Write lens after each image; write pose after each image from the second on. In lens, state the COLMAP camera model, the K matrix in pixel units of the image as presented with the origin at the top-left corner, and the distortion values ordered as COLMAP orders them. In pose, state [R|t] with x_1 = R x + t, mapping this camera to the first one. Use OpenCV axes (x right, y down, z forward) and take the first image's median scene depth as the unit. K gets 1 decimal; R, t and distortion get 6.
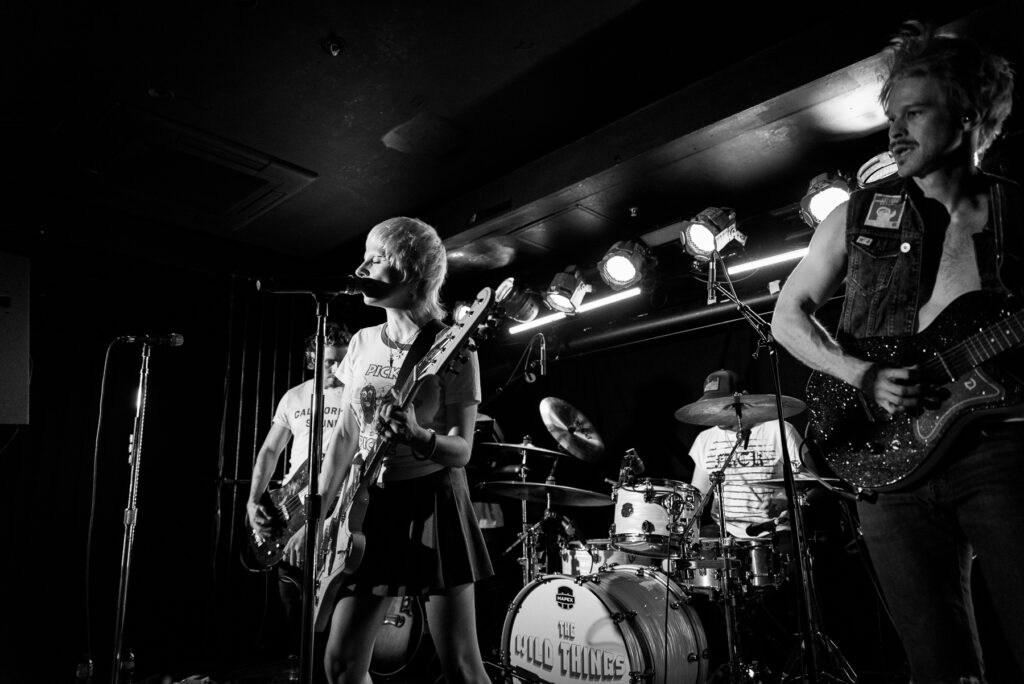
lens RADIAL K [[662.7, 0, 512.0], [0, 662.7, 342.0], [0, 0, 1]] dist [0.000148, -0.000418]
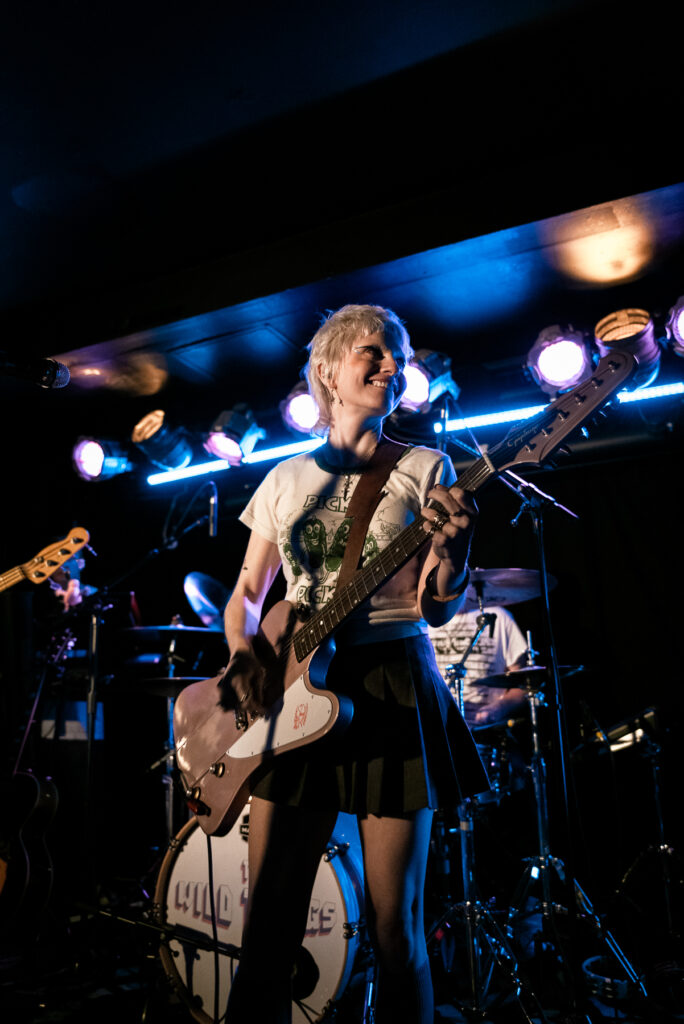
lens RADIAL K [[788.8, 0, 342.0], [0, 788.8, 512.0], [0, 0, 1]] dist [0.007709, -0.003979]
pose [[0.954663, 0.070276, 0.289276, -0.078468], [-0.070873, 0.997450, -0.008424, 0.018754], [-0.289131, -0.012460, 0.957209, 0.081923]]
